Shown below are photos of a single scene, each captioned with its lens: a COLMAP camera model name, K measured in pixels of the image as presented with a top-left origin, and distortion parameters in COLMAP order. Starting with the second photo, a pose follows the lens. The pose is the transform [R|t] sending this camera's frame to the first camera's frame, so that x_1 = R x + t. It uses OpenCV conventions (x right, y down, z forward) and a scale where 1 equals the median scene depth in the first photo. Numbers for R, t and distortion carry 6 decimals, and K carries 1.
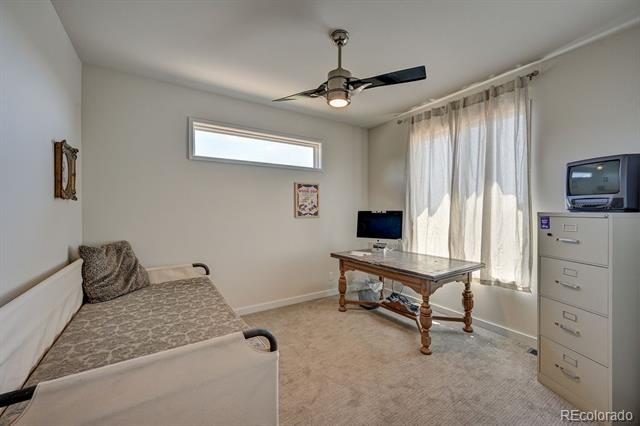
lens RADIAL K [[253.6, 0, 322.1], [0, 253.6, 214.0], [0, 0, 1]] dist [-0.000313, -0.000009]
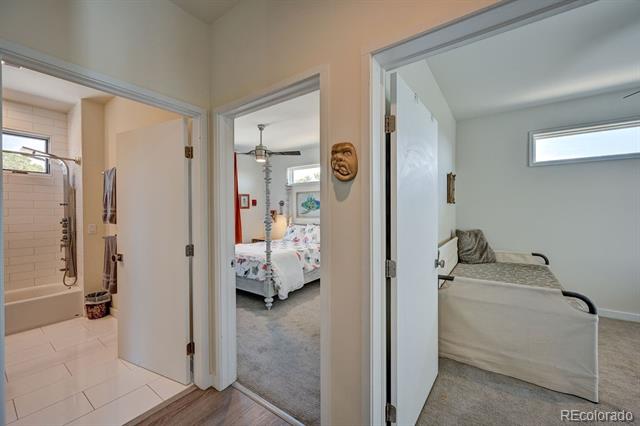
lens RADIAL K [[253.6, 0, 320.6], [0, 253.6, 214.1], [0, 0, 1]] dist [-0.000313, -0.000009]
pose [[0.366160, 0.006417, -0.930530, 0.293201], [-0.002460, 0.999979, 0.005928, 0.009731], [0.930549, 0.000119, 0.366169, -0.456363]]
